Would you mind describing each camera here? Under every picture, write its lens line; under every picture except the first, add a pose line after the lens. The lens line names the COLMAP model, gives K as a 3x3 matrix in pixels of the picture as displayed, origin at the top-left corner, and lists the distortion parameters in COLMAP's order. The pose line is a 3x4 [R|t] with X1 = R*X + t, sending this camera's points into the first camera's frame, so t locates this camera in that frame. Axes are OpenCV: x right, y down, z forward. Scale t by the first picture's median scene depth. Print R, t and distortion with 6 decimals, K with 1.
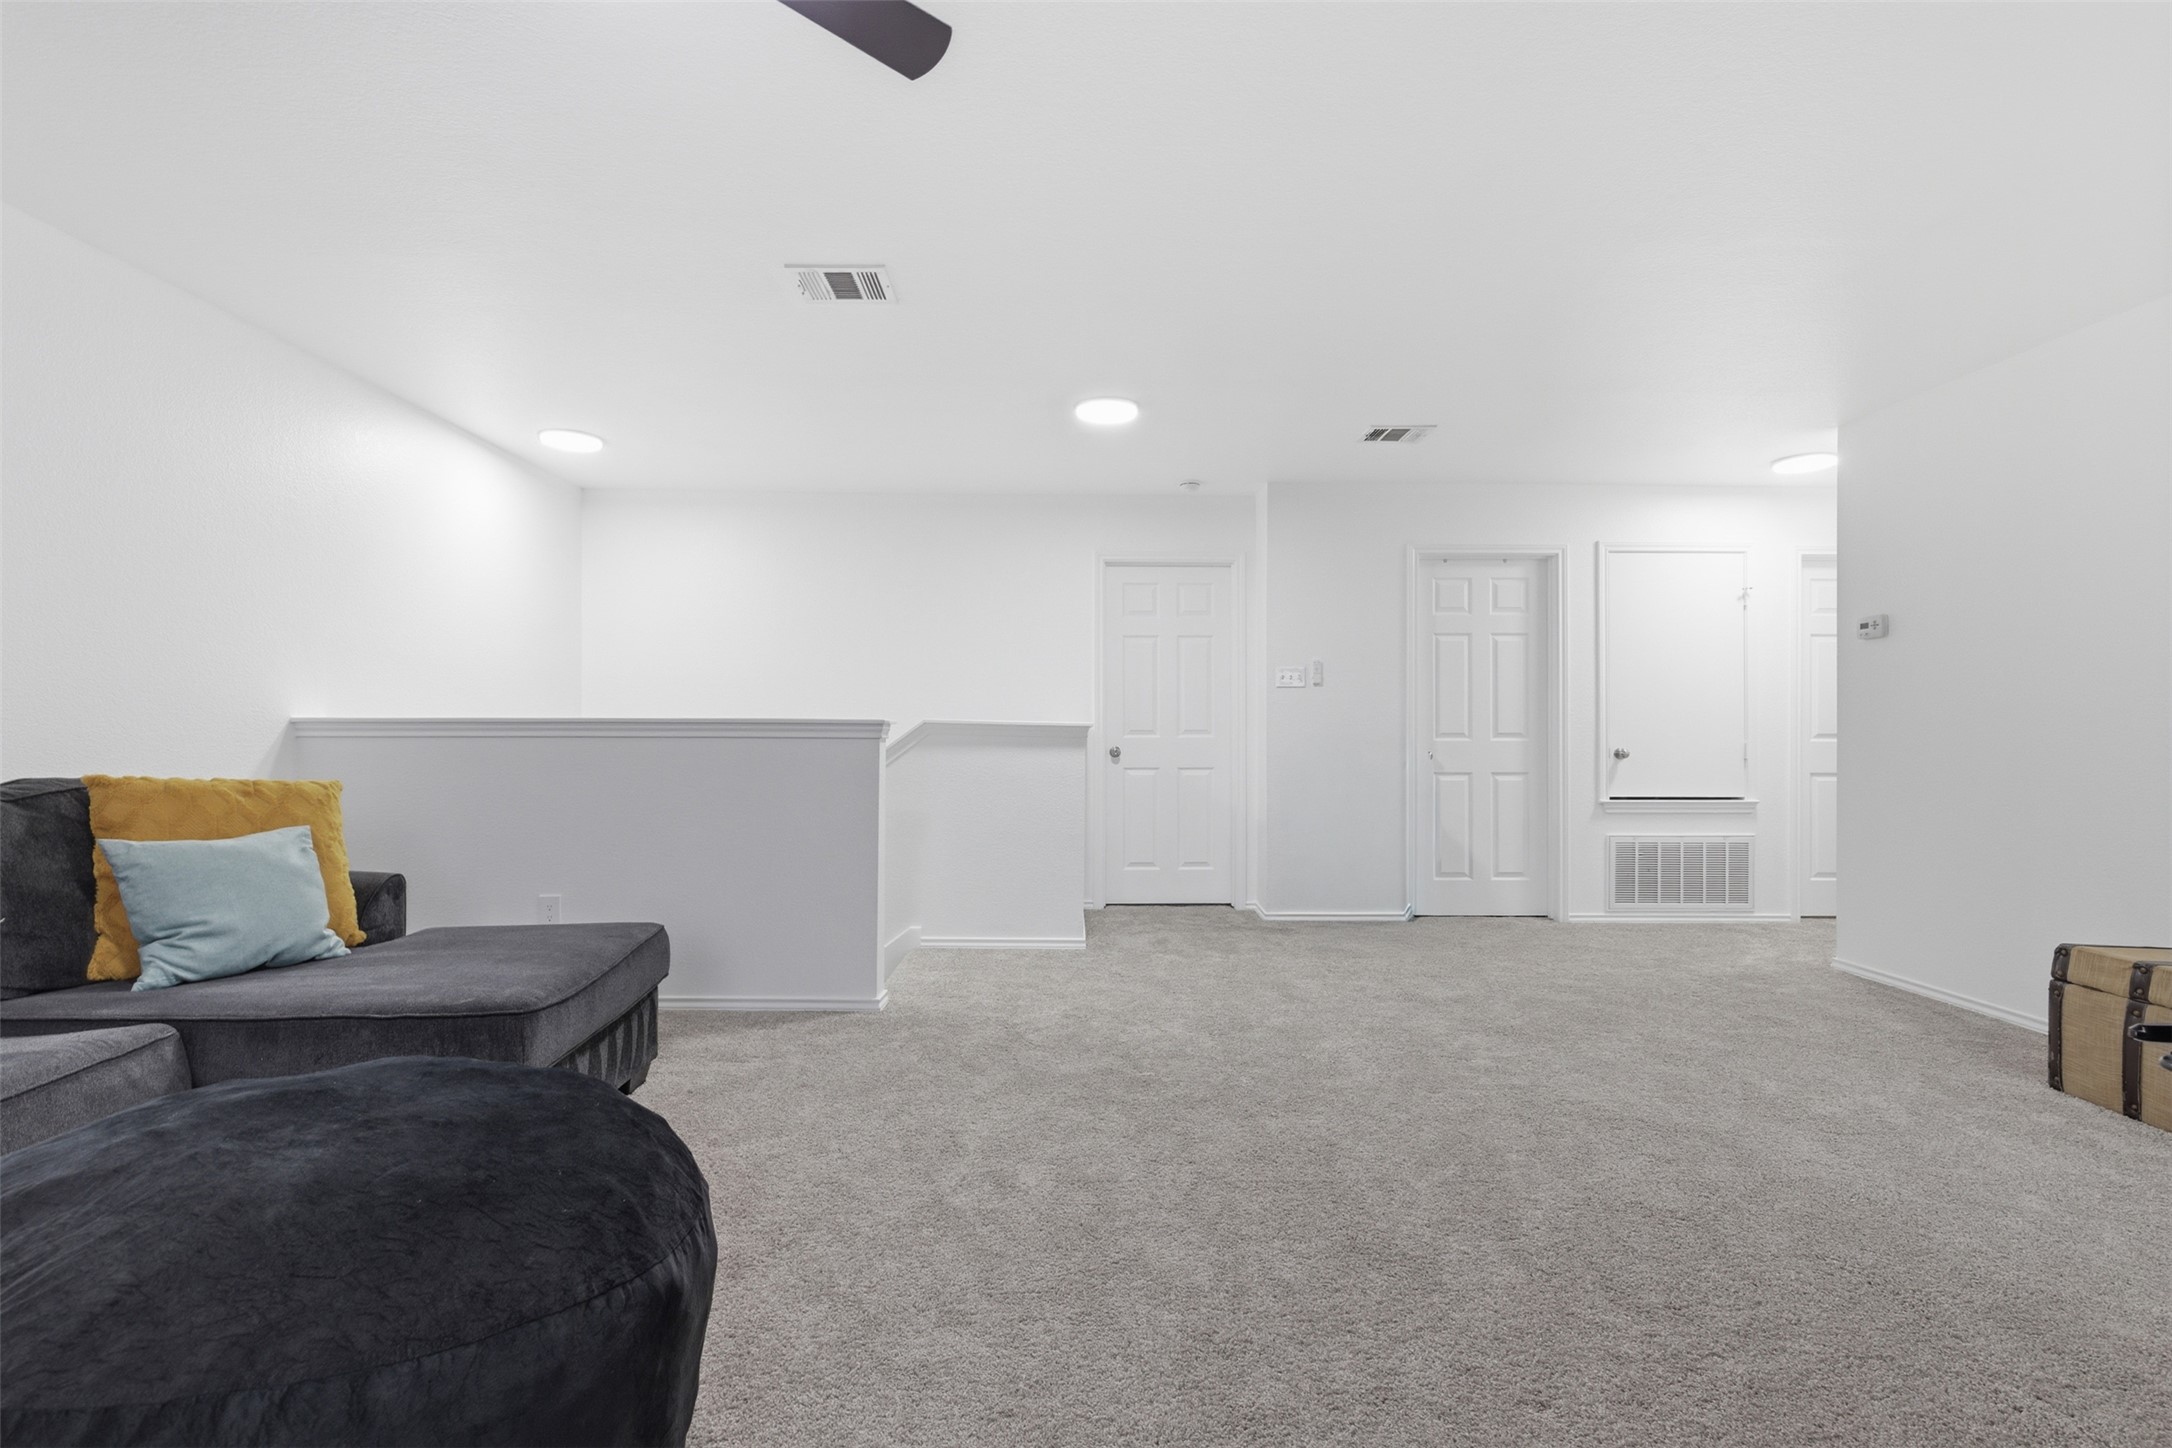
lens RADIAL K [[980.6, 0, 1092.7], [0, 980.6, 727.0], [0, 0, 1]] dist [0.002155, 0.000267]
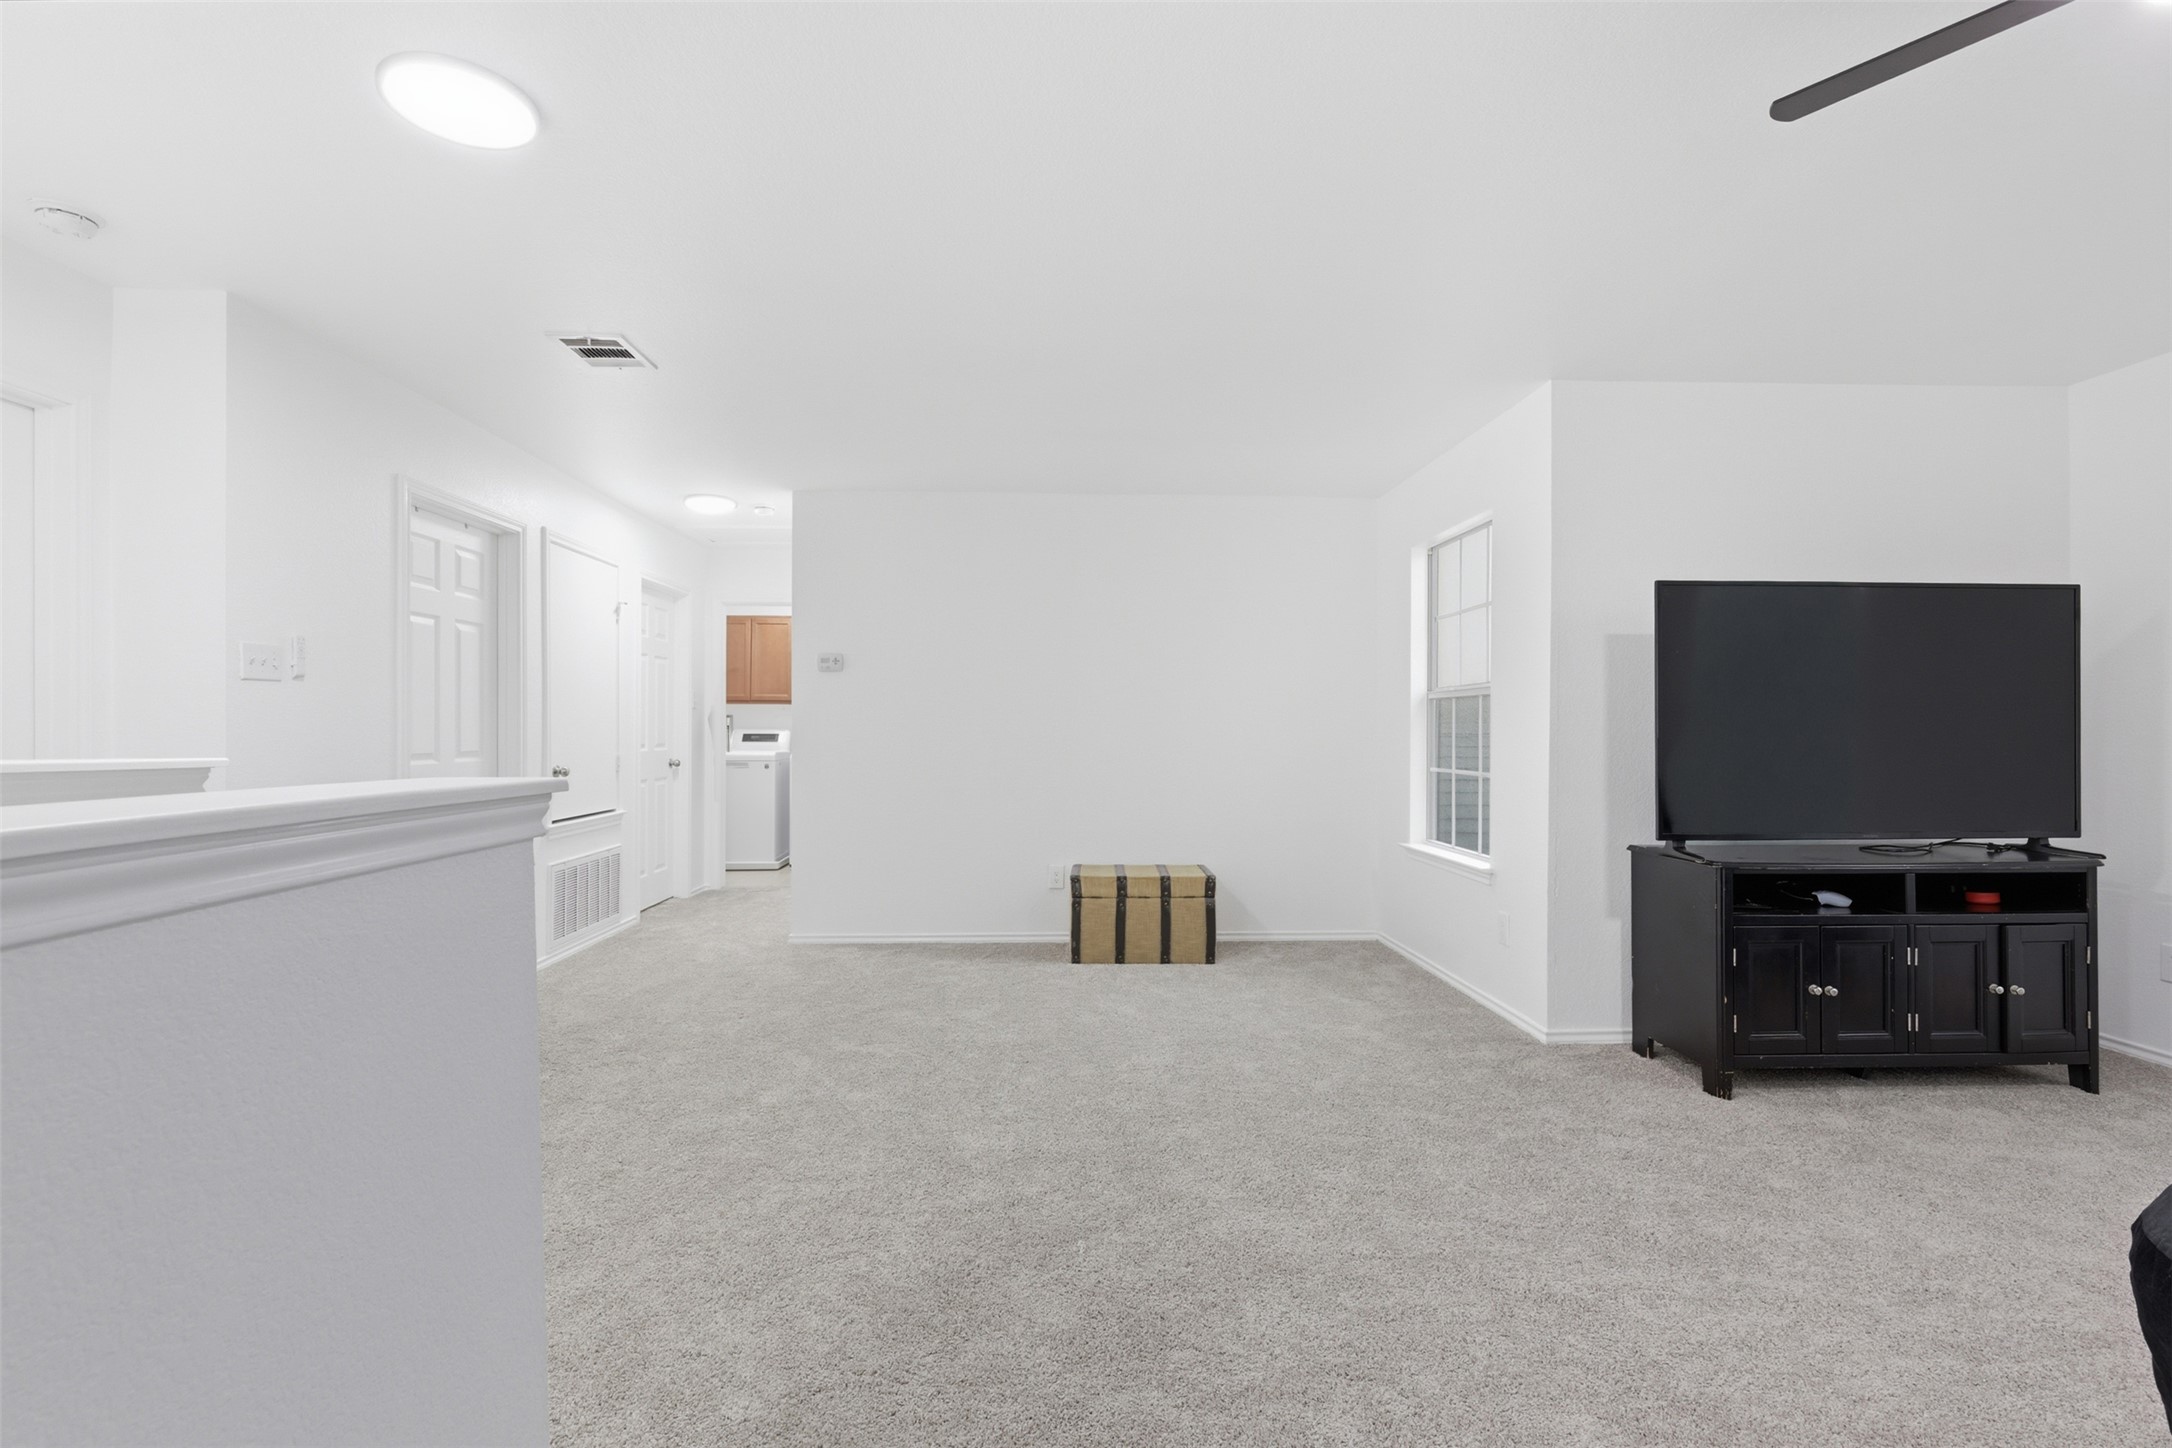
lens RADIAL K [[980.6, 0, 1094.9], [0, 980.6, 727.3], [0, 0, 1]] dist [0.002155, 0.000267]
pose [[-0.034475, -0.002133, 0.999403, -0.668543], [-0.006749, 0.999975, 0.001901, -0.033553], [-0.999383, -0.006679, -0.034488, 1.012918]]
